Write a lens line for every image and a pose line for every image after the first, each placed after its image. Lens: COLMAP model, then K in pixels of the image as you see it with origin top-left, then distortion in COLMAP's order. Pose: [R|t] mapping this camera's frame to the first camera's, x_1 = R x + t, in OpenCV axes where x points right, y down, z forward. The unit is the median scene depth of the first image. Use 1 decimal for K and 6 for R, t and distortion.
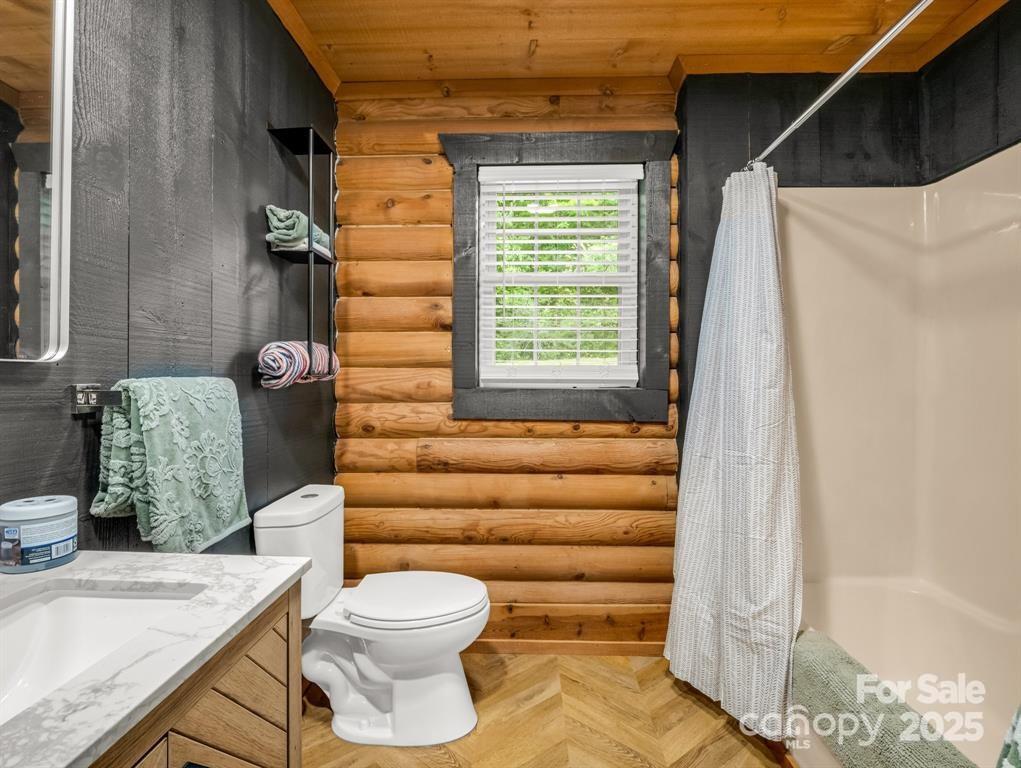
lens RADIAL K [[513.5, 0, 510.9], [0, 513.5, 377.1], [0, 0, 1]] dist [-0.002662, -0.010160]
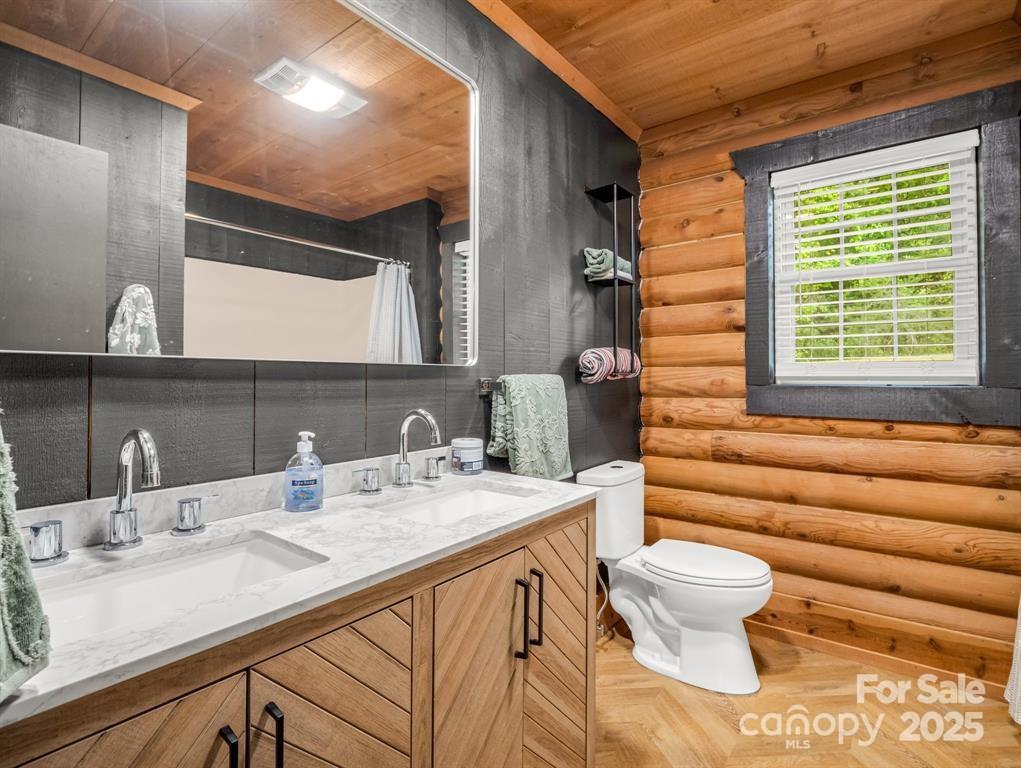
lens RADIAL K [[513.5, 0, 510.9], [0, 513.5, 377.1], [0, 0, 1]] dist [-0.002662, -0.010160]
pose [[0.817271, -0.003290, -0.576244, 0.105143], [0.002873, 0.999995, -0.001634, 0.005460], [0.576246, -0.000320, 0.817276, -0.160772]]
